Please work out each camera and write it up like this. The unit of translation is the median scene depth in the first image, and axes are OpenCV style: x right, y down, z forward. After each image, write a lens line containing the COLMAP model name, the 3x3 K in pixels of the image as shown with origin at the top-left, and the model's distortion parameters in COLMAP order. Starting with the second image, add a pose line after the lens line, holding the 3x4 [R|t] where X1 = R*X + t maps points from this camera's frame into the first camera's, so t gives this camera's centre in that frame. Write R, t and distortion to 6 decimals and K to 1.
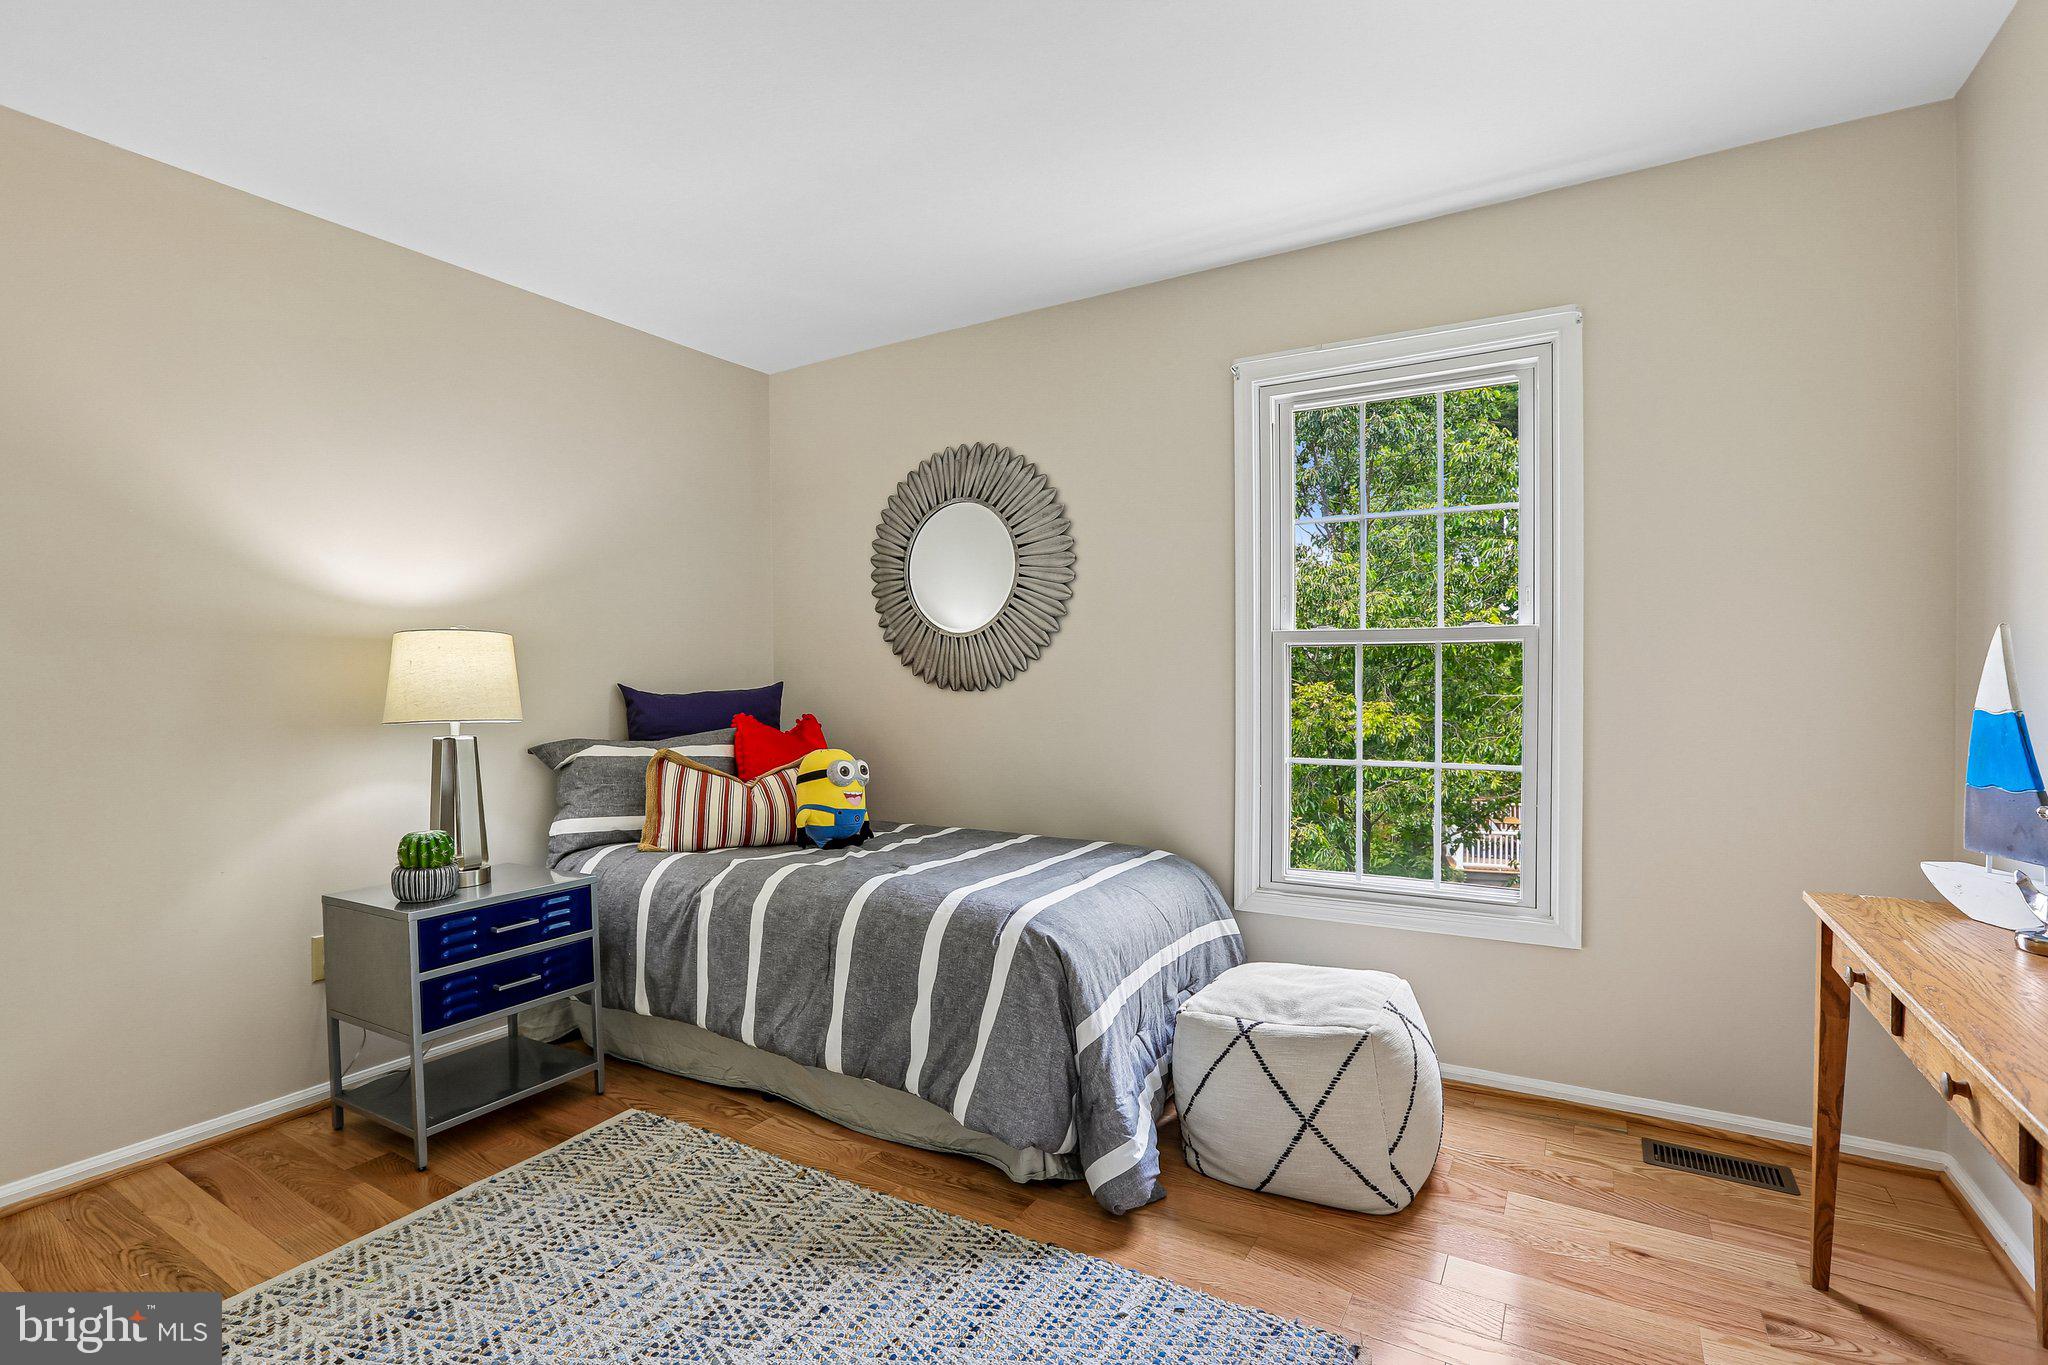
lens RADIAL K [[957.3, 0, 1018.6], [0, 957.3, 689.1], [0, 0, 1]] dist [-0.018941, 0.000109]
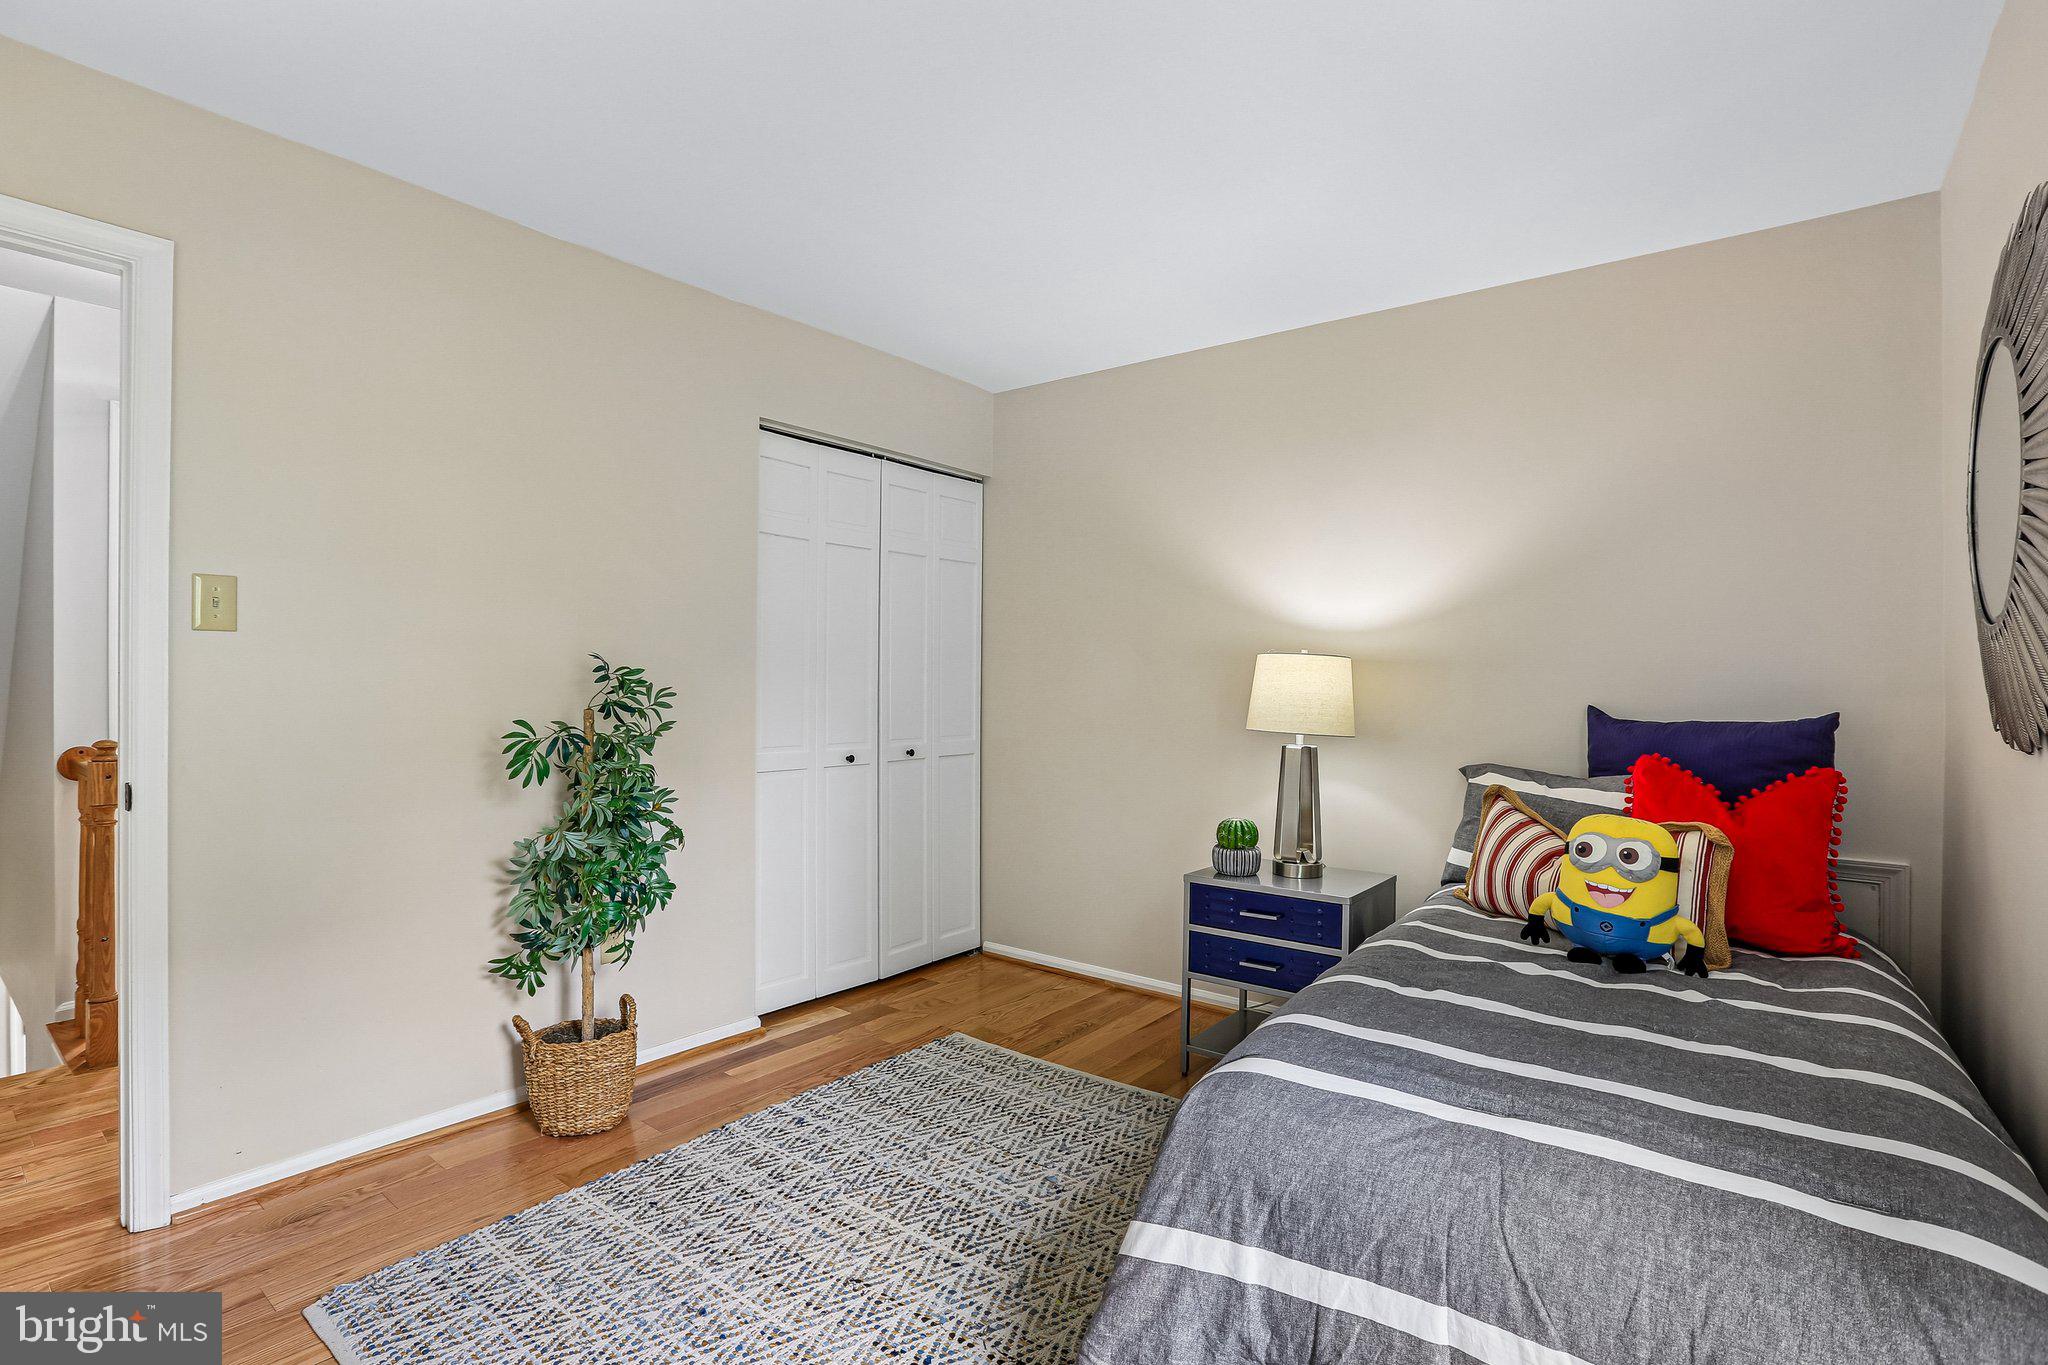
lens RADIAL K [[957.3, 0, 1018.6], [0, 957.3, 689.1], [0, 0, 1]] dist [-0.018941, 0.000109]
pose [[-0.108204, 0.014823, -0.994018, 0.638196], [-0.021530, 0.999619, 0.017250, -0.035068], [0.993896, 0.023267, -0.107844, 0.838925]]
